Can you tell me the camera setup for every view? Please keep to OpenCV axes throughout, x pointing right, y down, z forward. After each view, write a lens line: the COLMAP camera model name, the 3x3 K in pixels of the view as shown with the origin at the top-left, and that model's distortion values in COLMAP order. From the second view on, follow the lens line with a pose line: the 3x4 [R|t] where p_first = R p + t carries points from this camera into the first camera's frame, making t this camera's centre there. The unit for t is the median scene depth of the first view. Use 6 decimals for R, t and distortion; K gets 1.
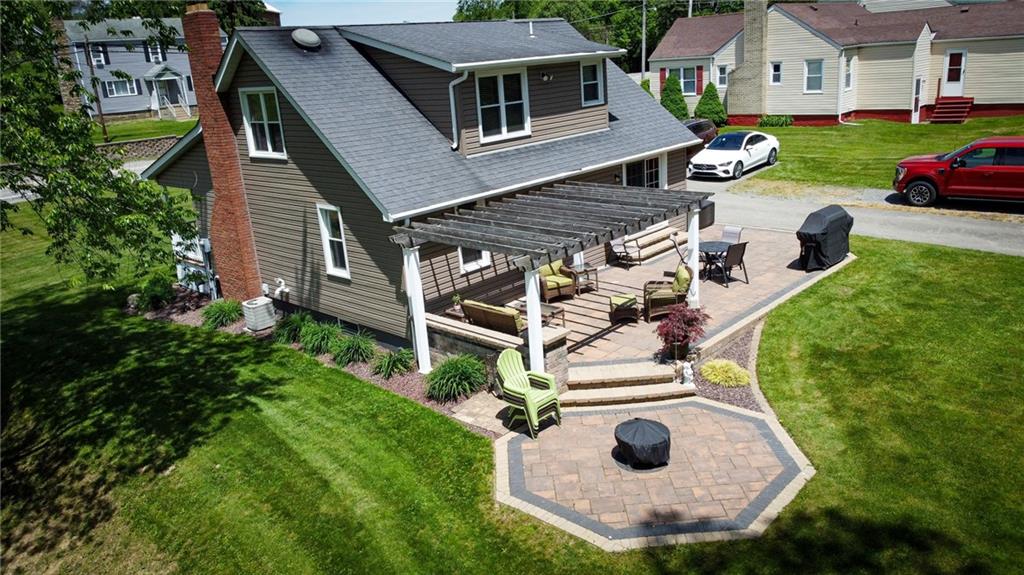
lens RADIAL K [[807.1, 0, 514.5], [0, 807.1, 290.2], [0, 0, 1]] dist [-0.012202, -0.005164]
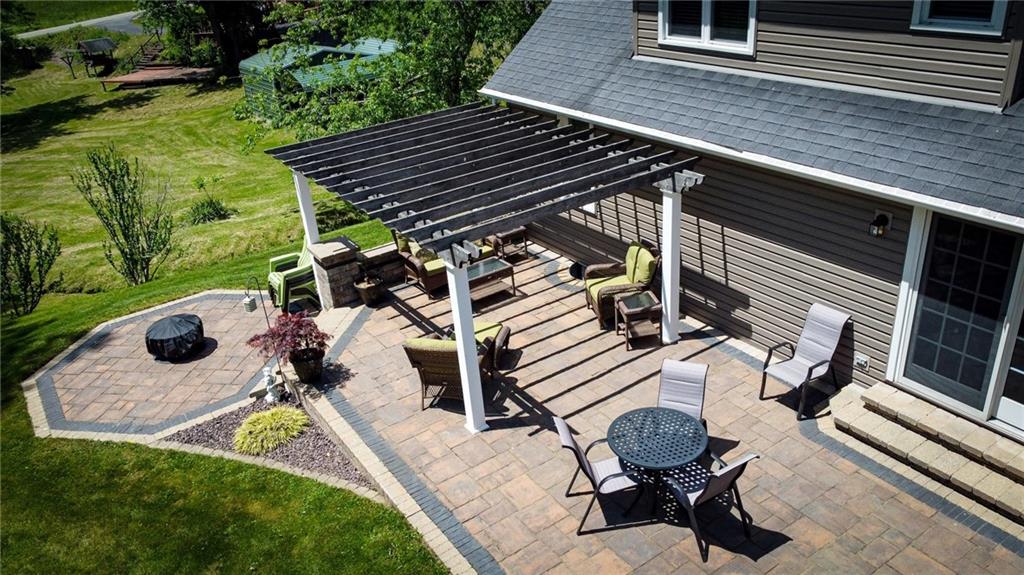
lens RADIAL K [[751.6, 0, 510.7], [0, 751.6, 291.0], [0, 0, 1]] dist [-0.004121, 0.000024]
pose [[-0.231622, 0.506881, -0.830315, 0.568048], [-0.191949, 0.812932, 0.549815, -0.323697], [0.953681, 0.286727, -0.090997, 0.995194]]
